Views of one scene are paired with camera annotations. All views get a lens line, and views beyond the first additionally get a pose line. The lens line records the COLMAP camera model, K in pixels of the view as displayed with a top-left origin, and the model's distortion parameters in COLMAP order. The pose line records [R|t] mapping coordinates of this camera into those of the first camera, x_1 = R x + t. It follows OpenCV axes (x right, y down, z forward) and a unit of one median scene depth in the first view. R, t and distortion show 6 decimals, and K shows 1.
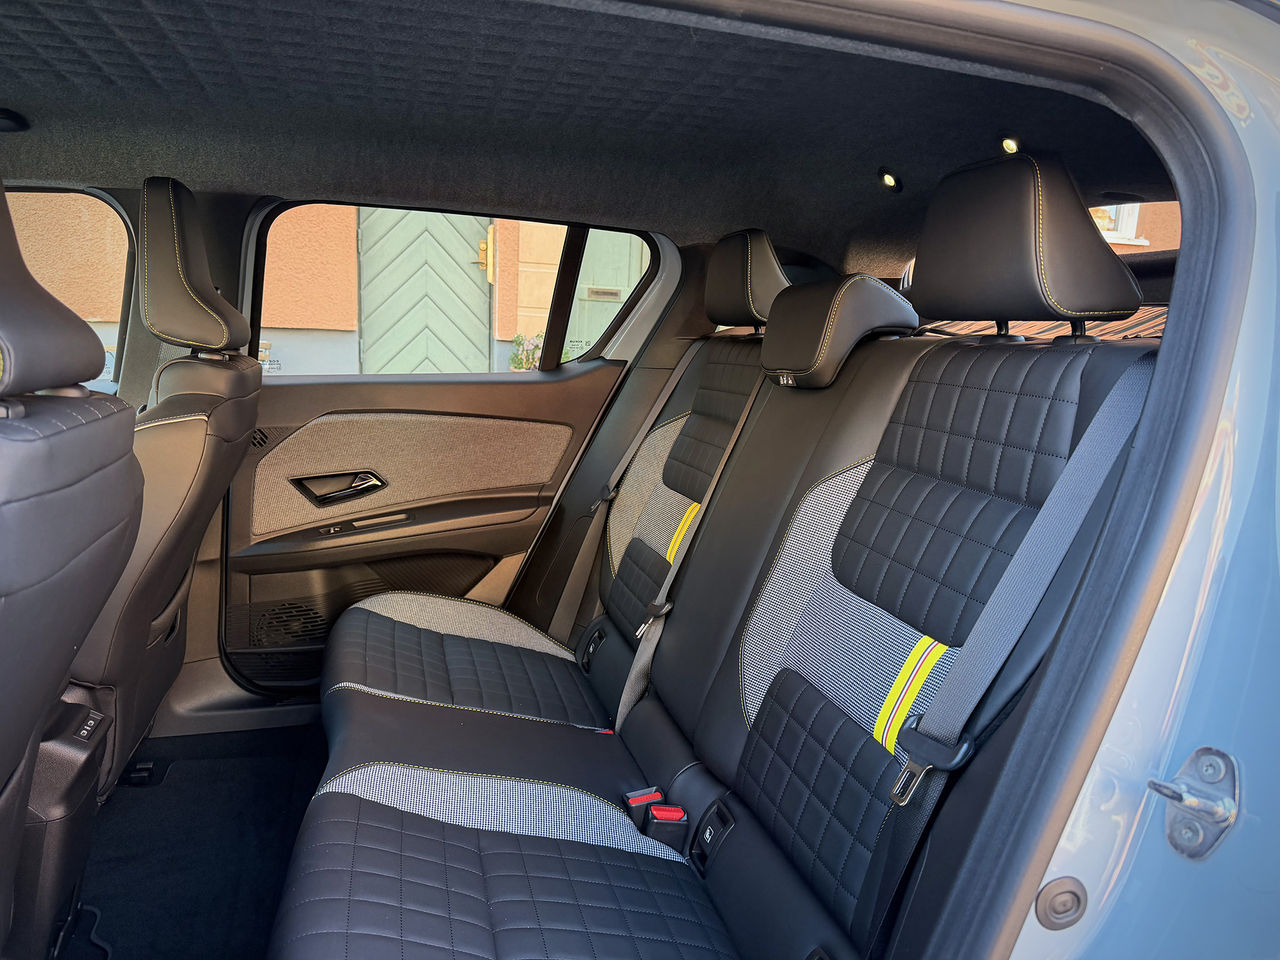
lens RADIAL K [[928.1, 0, 665.3], [0, 928.1, 459.4], [0, 0, 1]] dist [0.034190, -0.051046]
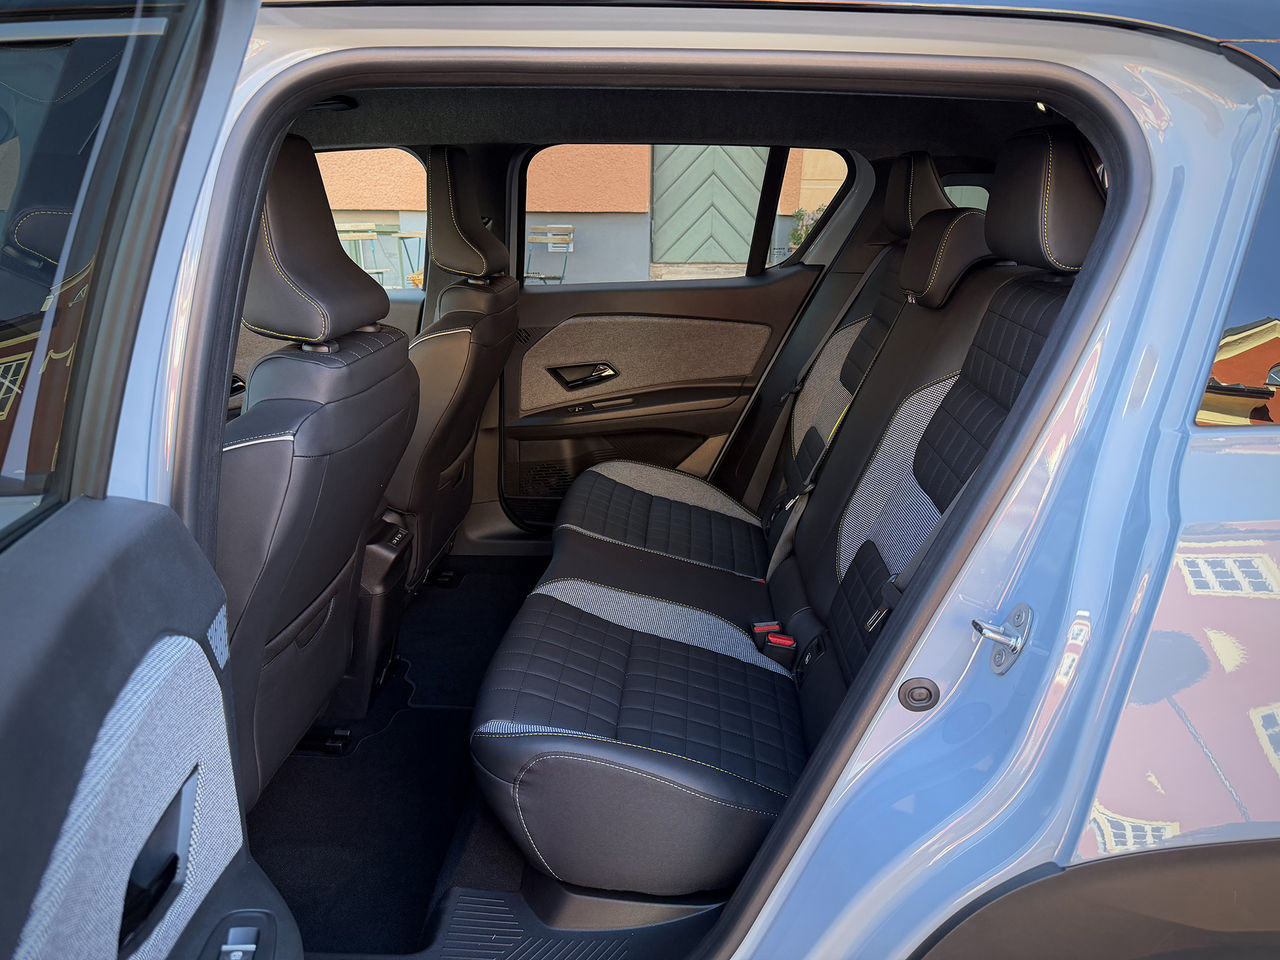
lens RADIAL K [[928.1, 0, 652.8], [0, 928.1, 470.2], [0, 0, 1]] dist [0.034190, -0.051046]
pose [[0.944690, 0.059294, -0.322559, 0.172637], [-0.010166, 0.988342, 0.151907, -0.039411], [0.327806, -0.140226, 0.934280, -0.180261]]
